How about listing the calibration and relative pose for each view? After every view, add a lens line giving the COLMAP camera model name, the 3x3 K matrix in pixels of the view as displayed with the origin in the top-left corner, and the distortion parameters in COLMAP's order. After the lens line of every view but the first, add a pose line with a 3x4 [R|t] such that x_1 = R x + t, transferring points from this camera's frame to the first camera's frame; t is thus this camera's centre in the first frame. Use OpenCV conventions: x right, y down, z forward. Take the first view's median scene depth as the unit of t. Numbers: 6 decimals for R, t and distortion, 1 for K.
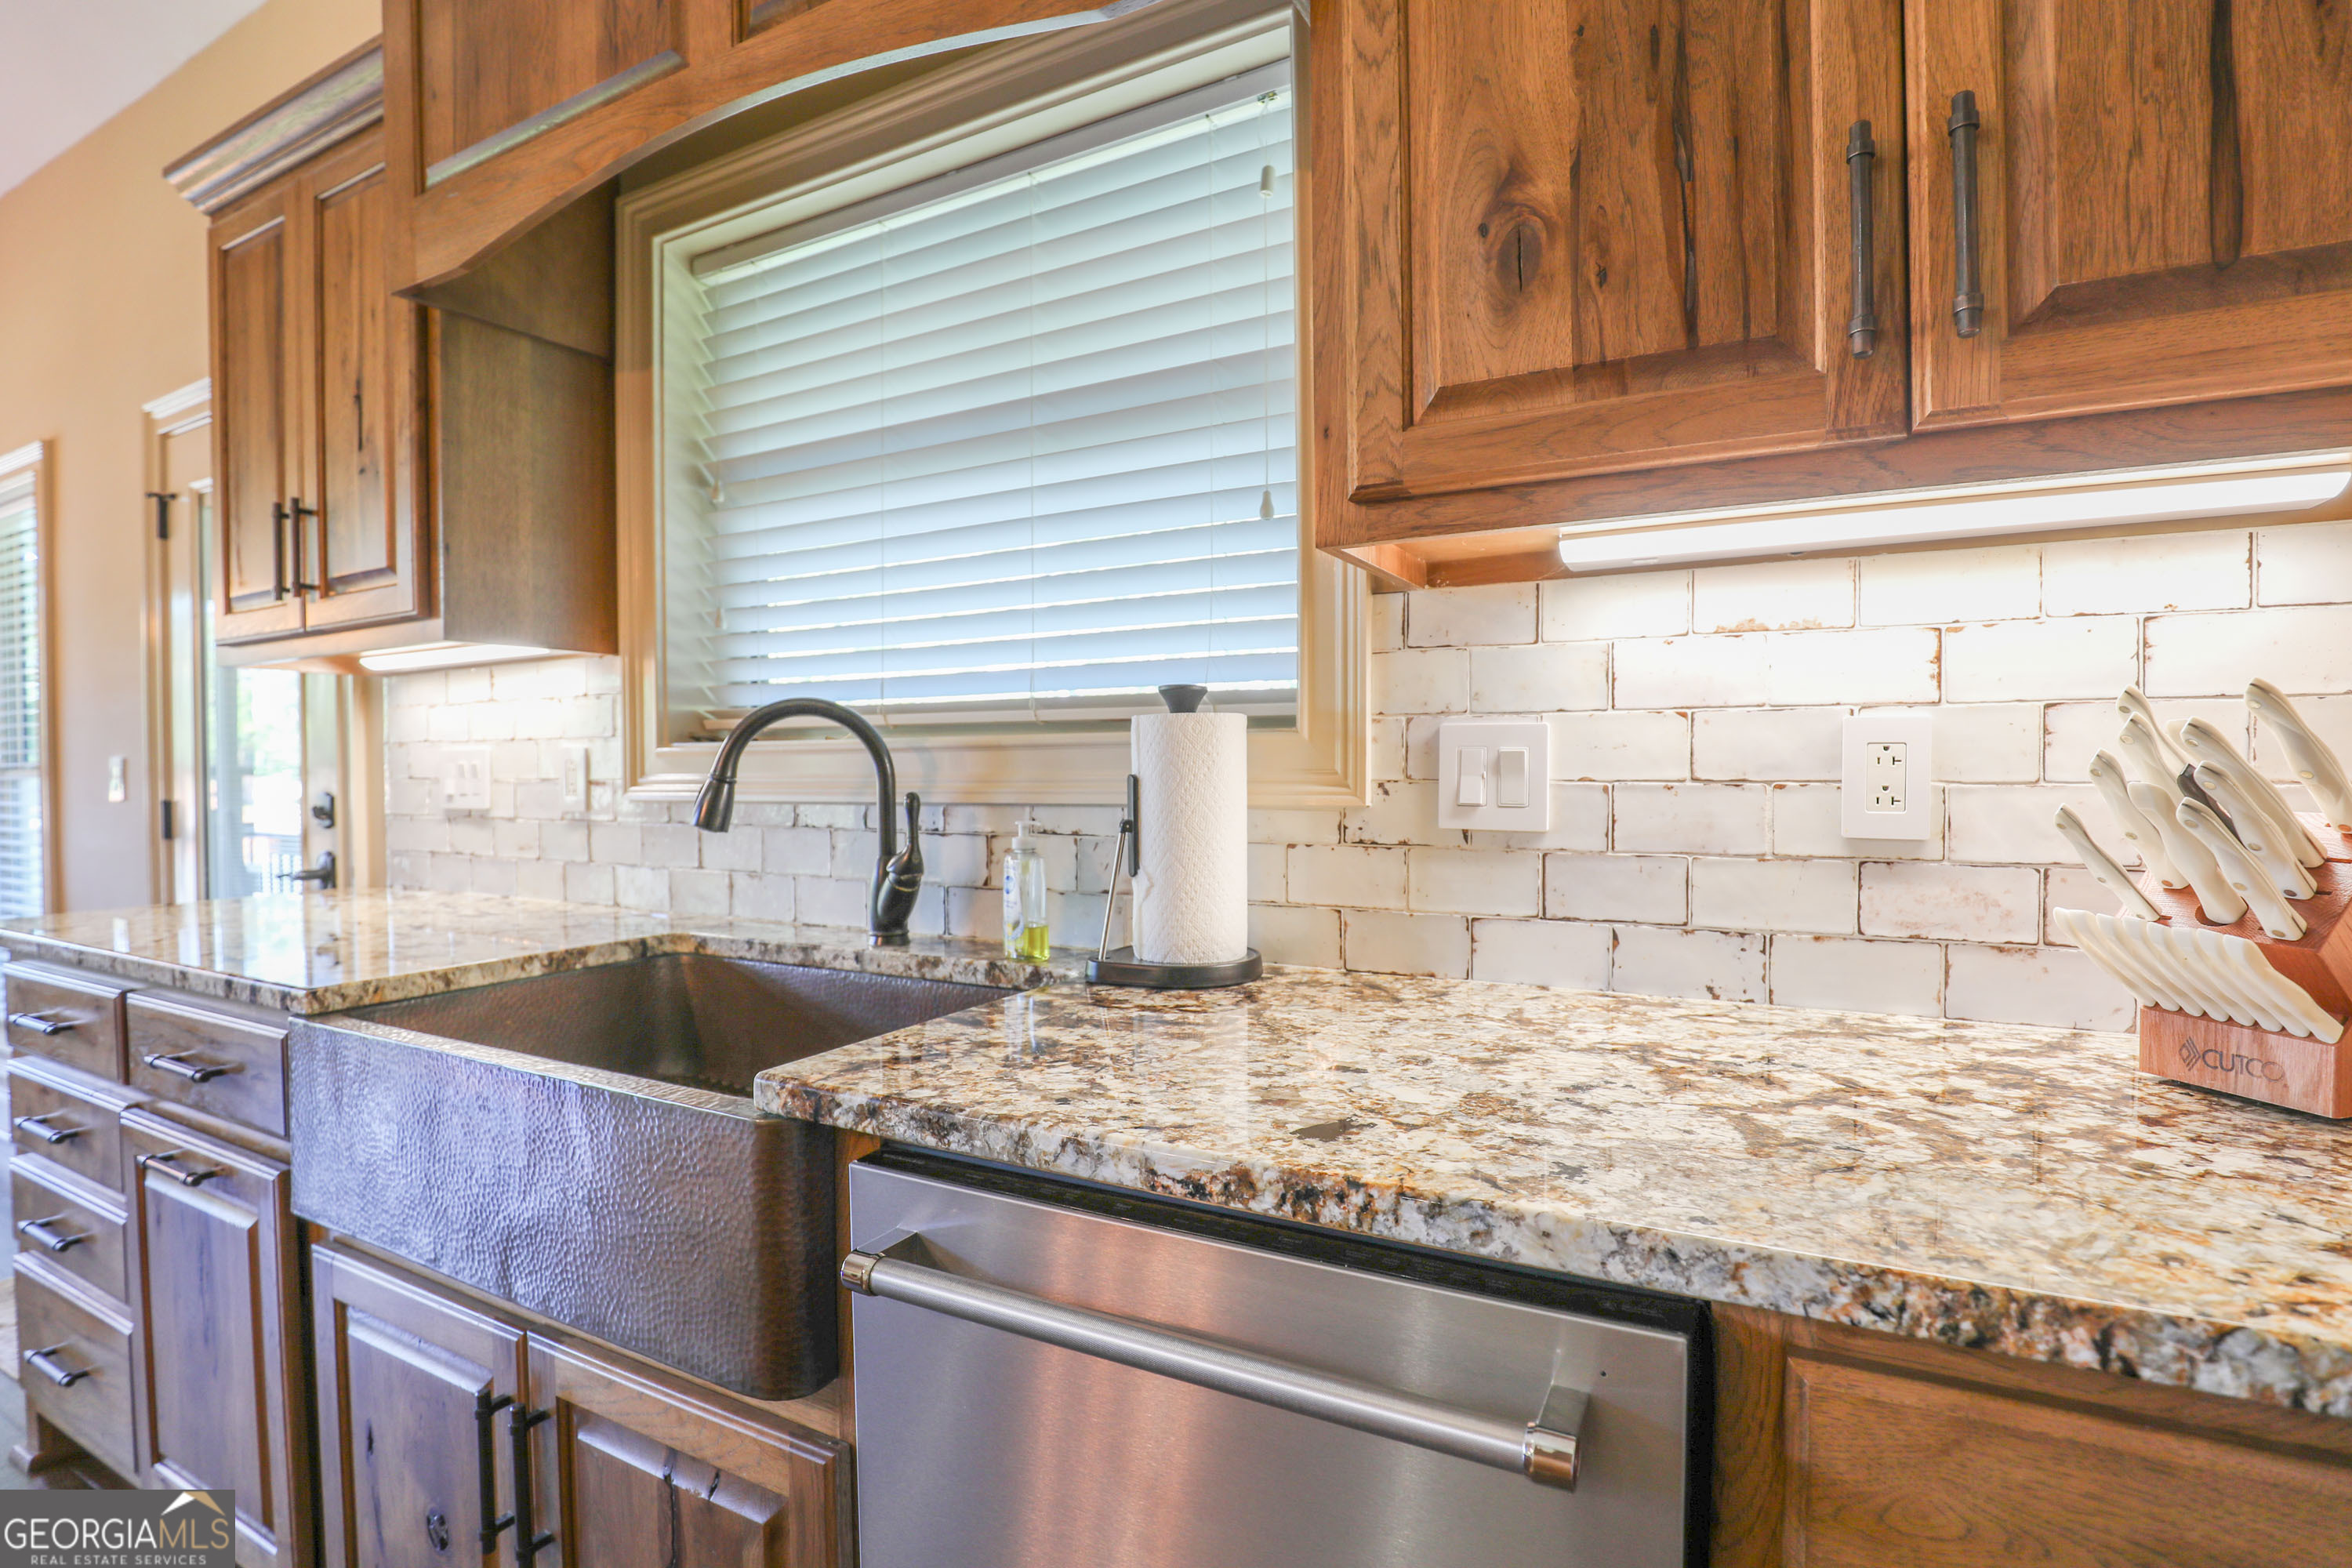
lens RADIAL K [[1071.3, 0, 1193.7], [0, 1071.3, 788.3], [0, 0, 1]] dist [-0.032934, 0.005659]
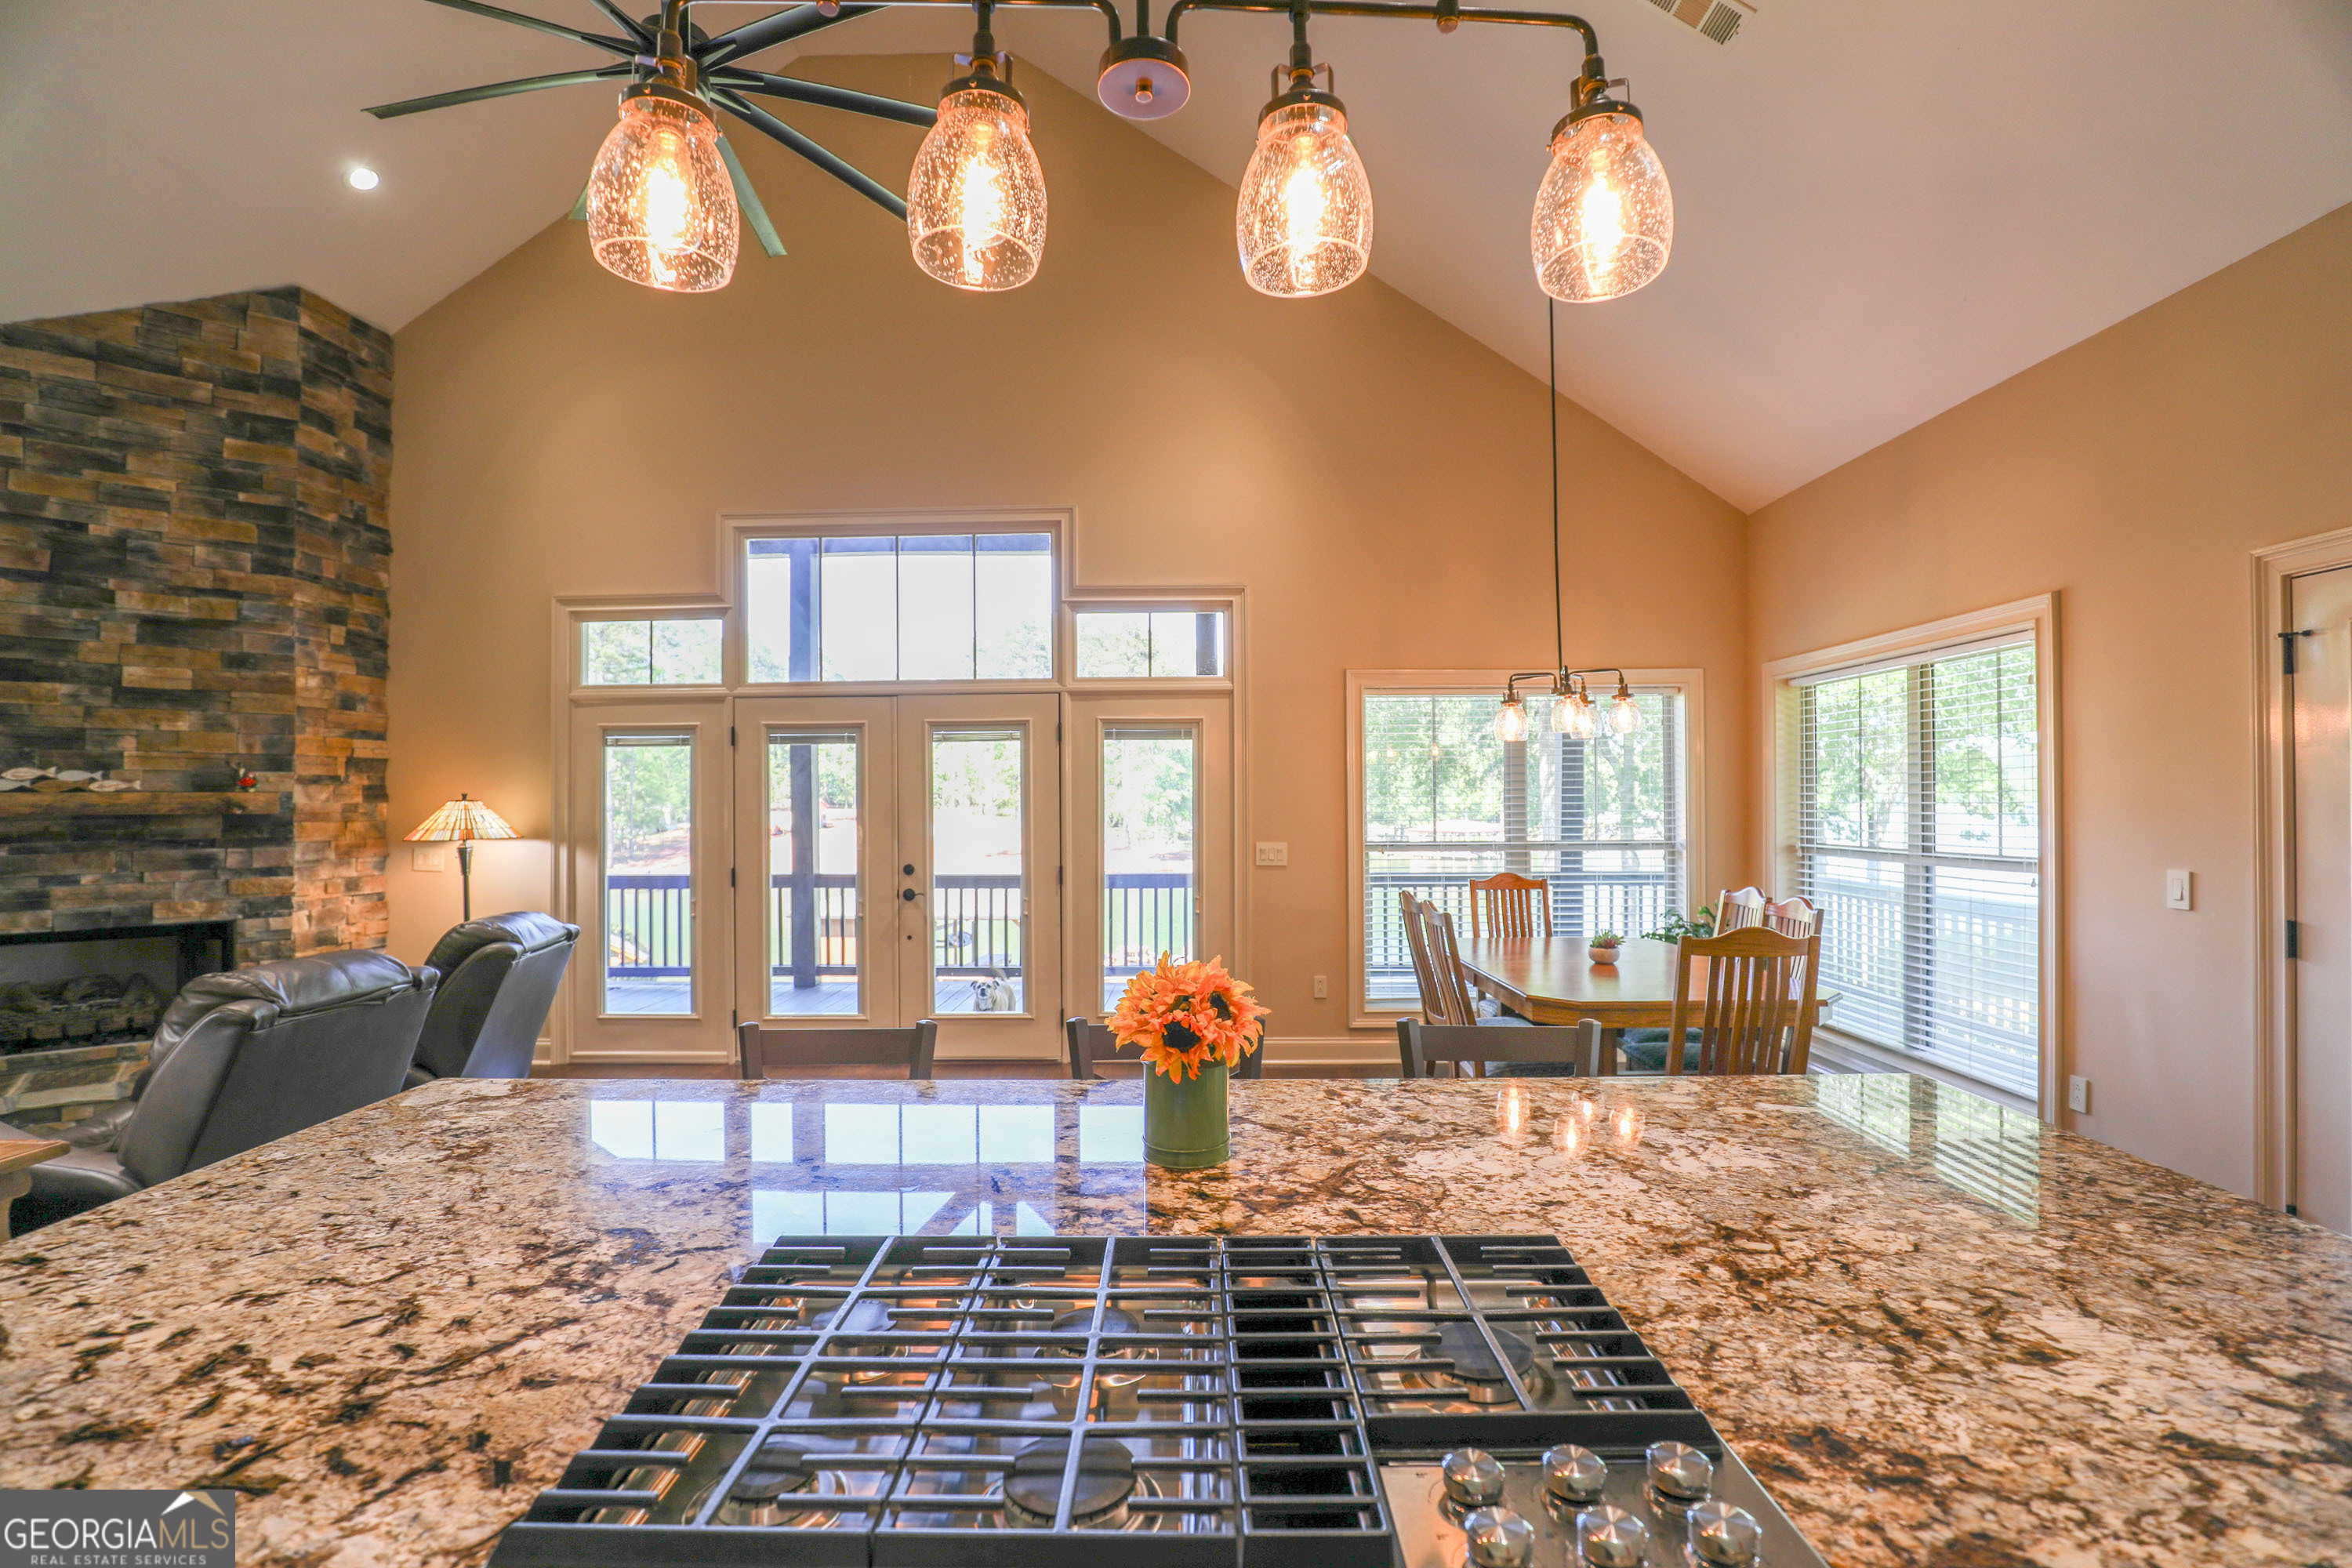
lens RADIAL K [[1071.3, 0, 1171.1], [0, 1071.3, 788.4], [0, 0, 1]] dist [-0.032934, 0.005659]
pose [[0.466617, -0.005524, -0.884442, -1.300938], [-0.012635, 0.999837, -0.012911, -0.208299], [0.884369, 0.017199, 0.466471, -1.102001]]
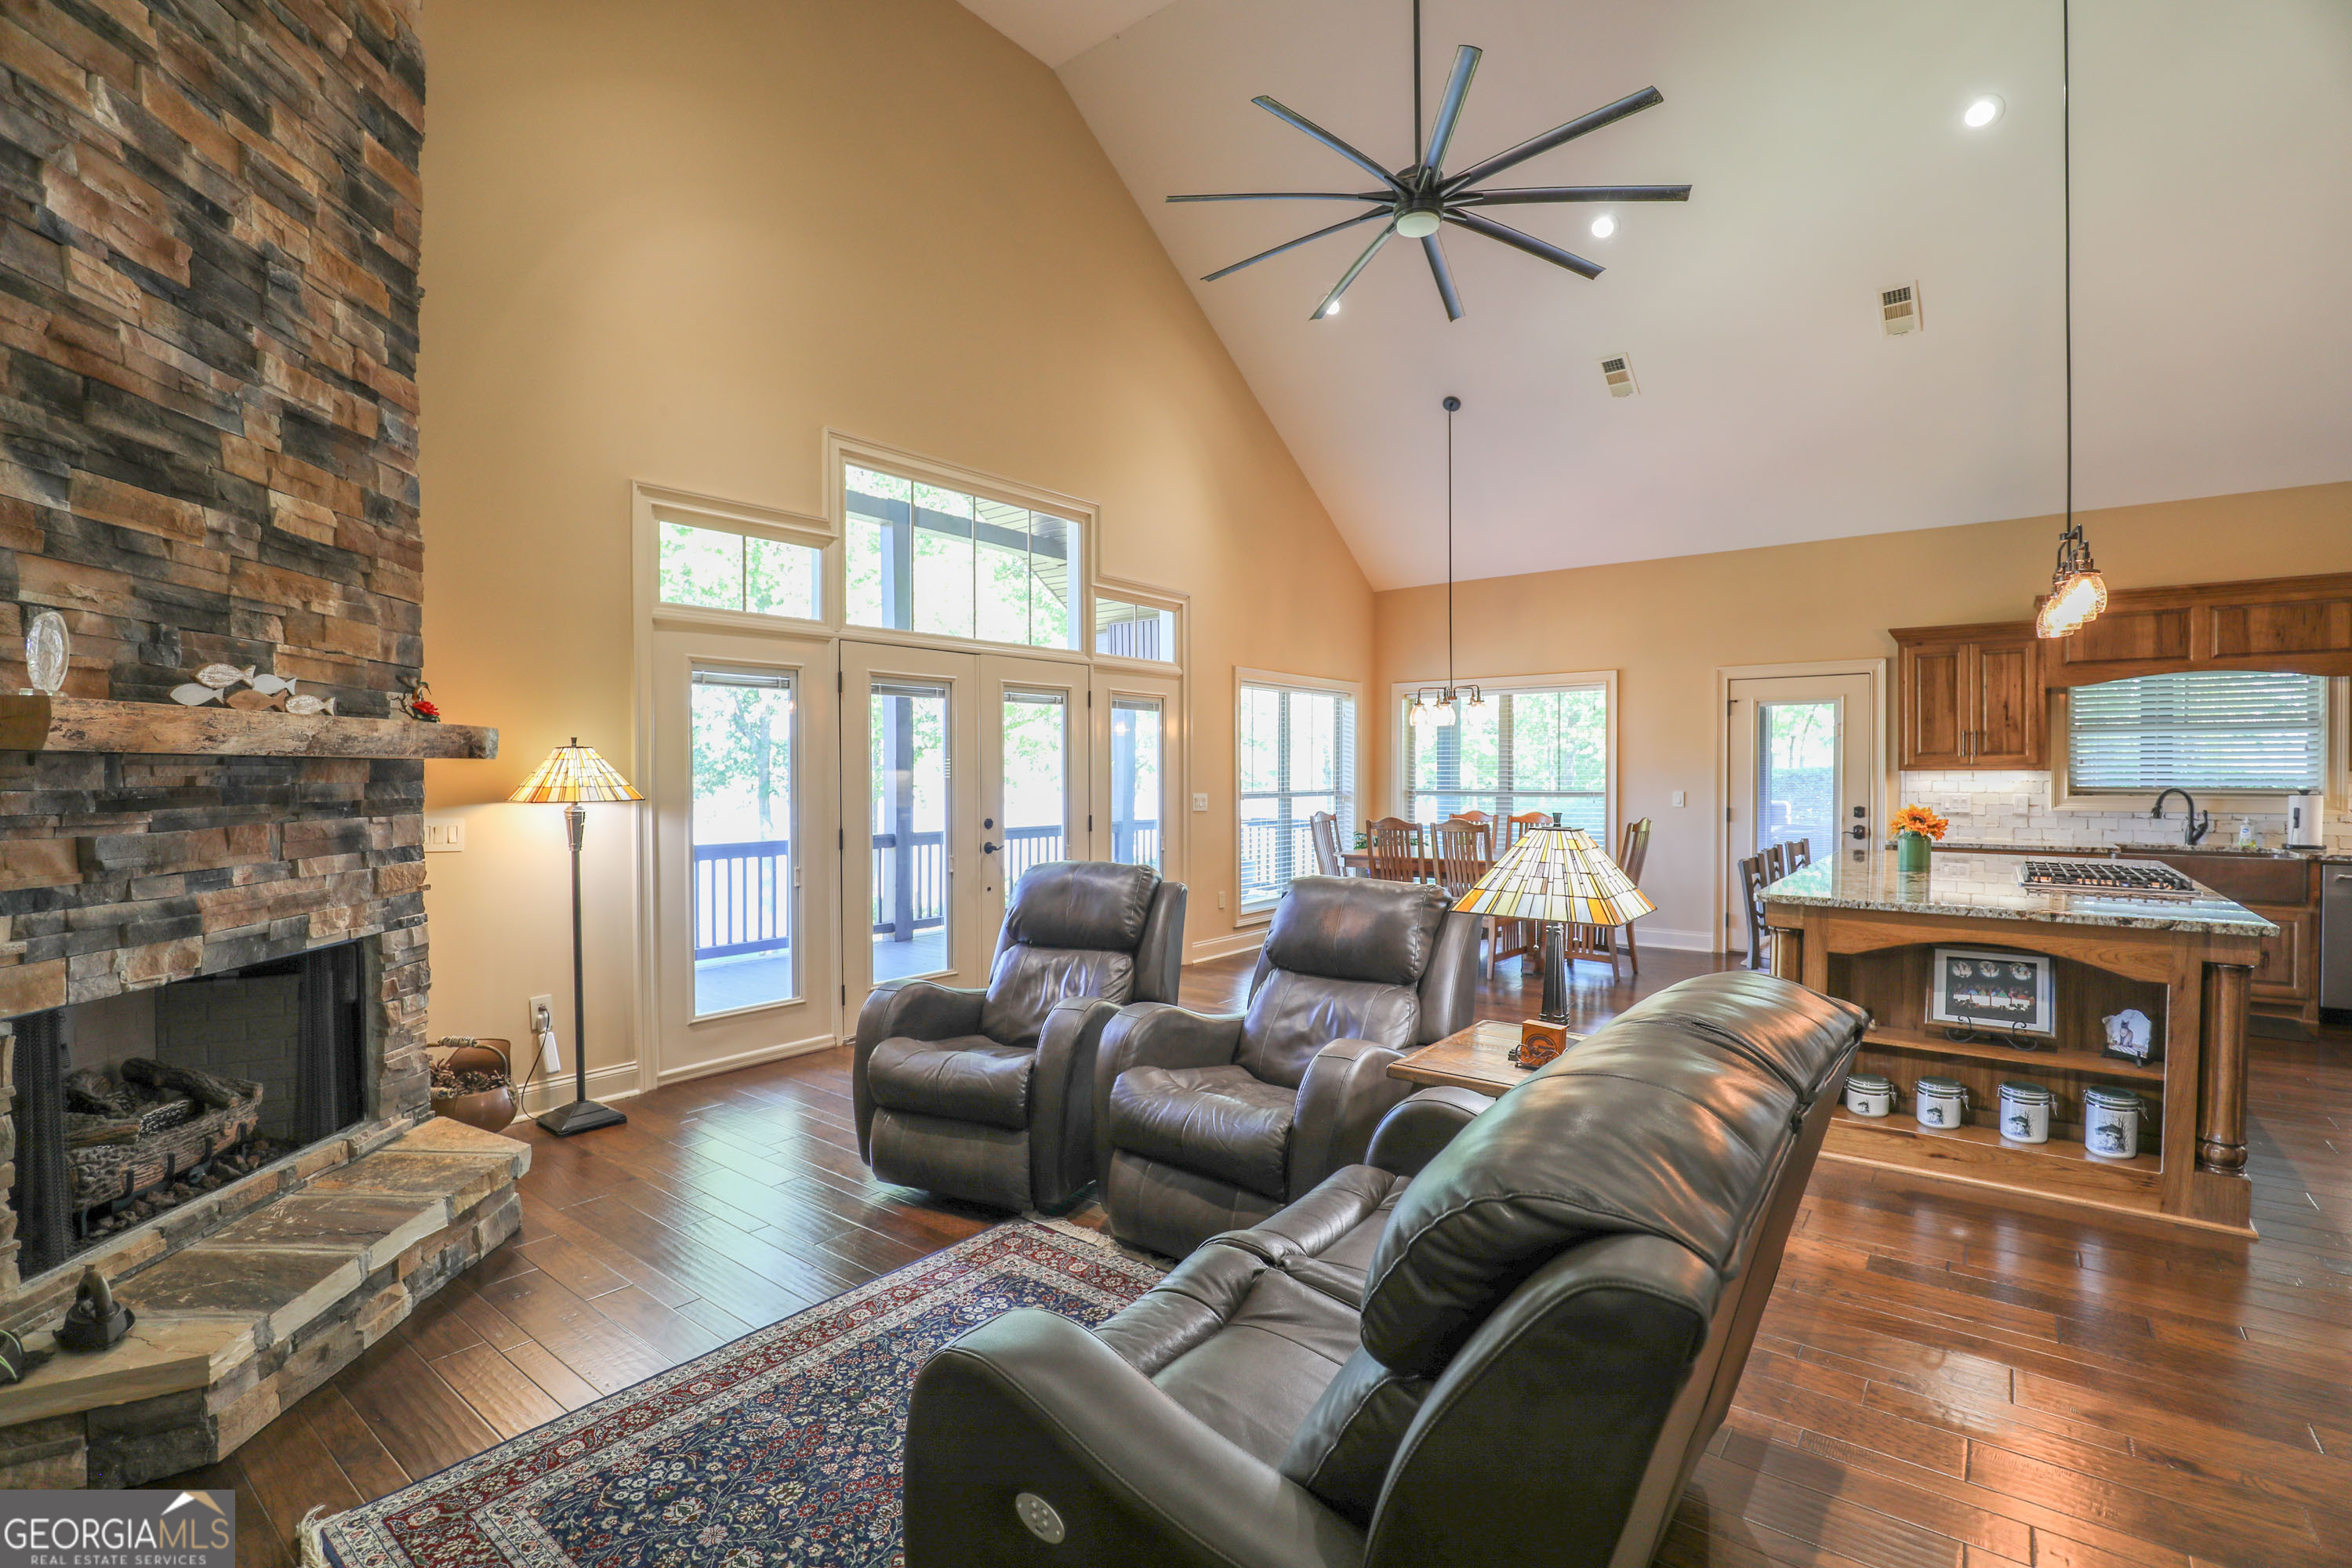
lens RADIAL K [[1071.3, 0, 1160.0], [0, 1071.3, 786.0], [0, 0, 1]] dist [-0.032934, 0.005659]
pose [[0.985206, 0.007331, -0.171217, -4.473255], [-0.008098, 0.999960, -0.003782, -0.053448], [0.171183, 0.005112, 0.985226, -4.687655]]
